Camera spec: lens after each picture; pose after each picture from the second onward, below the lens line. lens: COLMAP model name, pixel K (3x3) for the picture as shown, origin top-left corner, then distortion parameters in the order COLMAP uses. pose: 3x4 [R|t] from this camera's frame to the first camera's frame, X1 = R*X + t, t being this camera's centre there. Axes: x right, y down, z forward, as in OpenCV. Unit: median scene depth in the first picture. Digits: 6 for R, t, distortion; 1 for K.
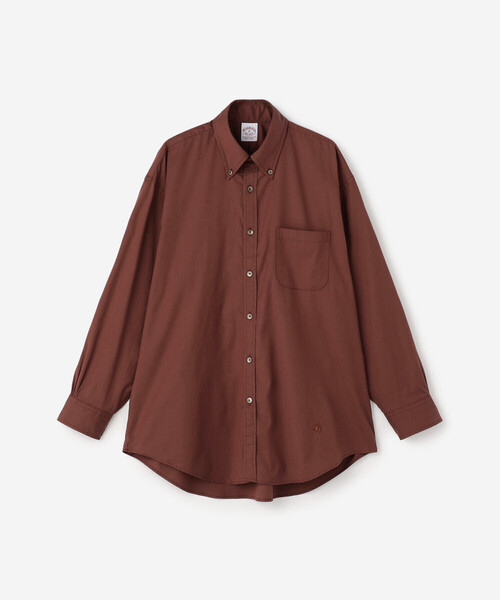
lens RADIAL K [[1509.8, 0, 250.8], [0, 1509.8, 300.7], [0, 0, 1]] dist [0.128346, 0.000000]
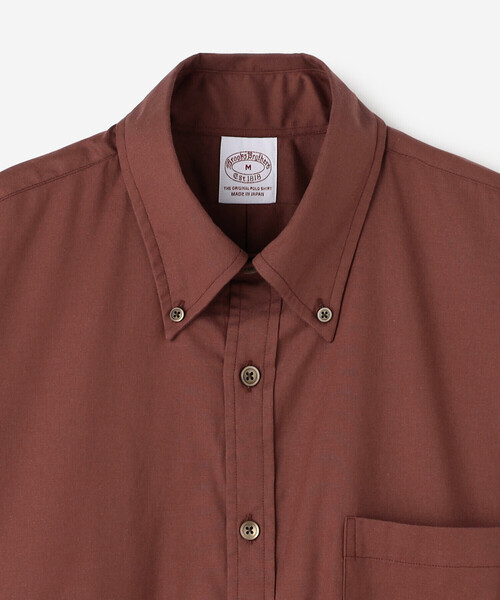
lens RADIAL K [[2106.0, 0, 250.3], [0, 2106.0, 299.7], [0, 0, 1]] dist [-0.297501, 0.000000]
pose [[0.999988, 0.003700, -0.003322, 0.000790], [-0.003692, 0.999990, 0.002513, -0.088759], [0.003331, -0.002501, 0.999991, 0.615331]]
